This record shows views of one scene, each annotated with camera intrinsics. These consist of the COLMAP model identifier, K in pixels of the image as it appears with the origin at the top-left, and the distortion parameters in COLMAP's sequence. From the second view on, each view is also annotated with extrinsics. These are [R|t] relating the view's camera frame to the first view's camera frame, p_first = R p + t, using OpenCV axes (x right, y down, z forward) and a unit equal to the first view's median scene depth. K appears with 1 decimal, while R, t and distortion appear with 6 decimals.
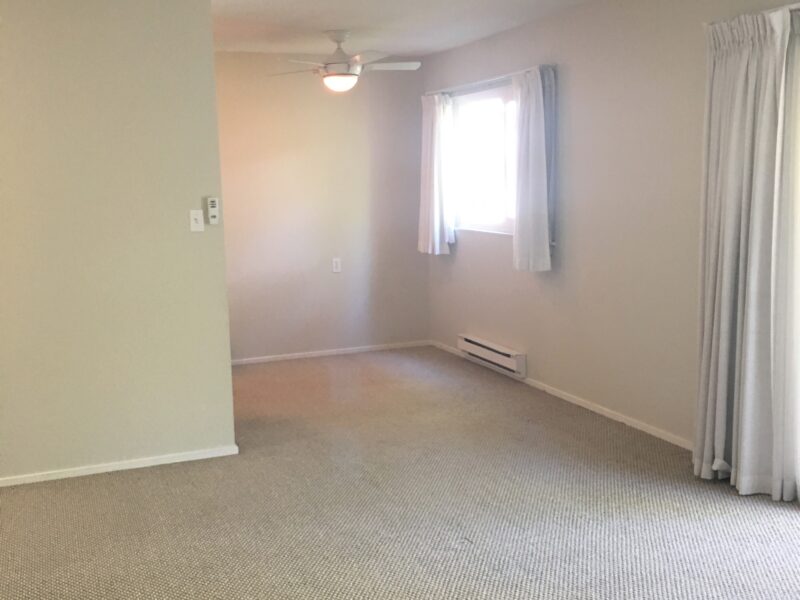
lens RADIAL K [[897.5, 0, 400.8], [0, 897.5, 297.9], [0, 0, 1]] dist [0.054462, -0.027228]
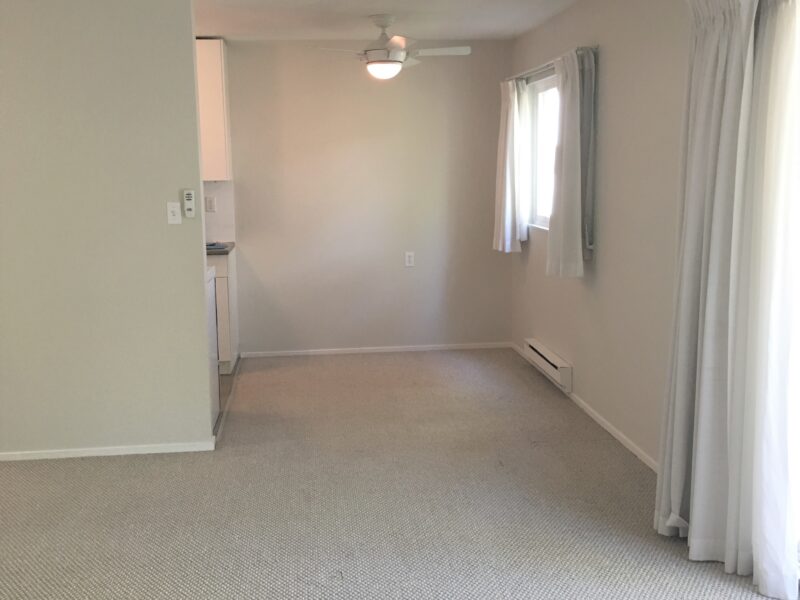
lens RADIAL K [[897.5, 0, 400.8], [0, 897.5, 297.9], [0, 0, 1]] dist [0.054462, -0.027228]
pose [[0.964991, 0.051158, -0.257244, 0.222980], [-0.046645, 0.998632, 0.023619, -0.022577], [0.258100, -0.010793, 0.966058, 0.085405]]
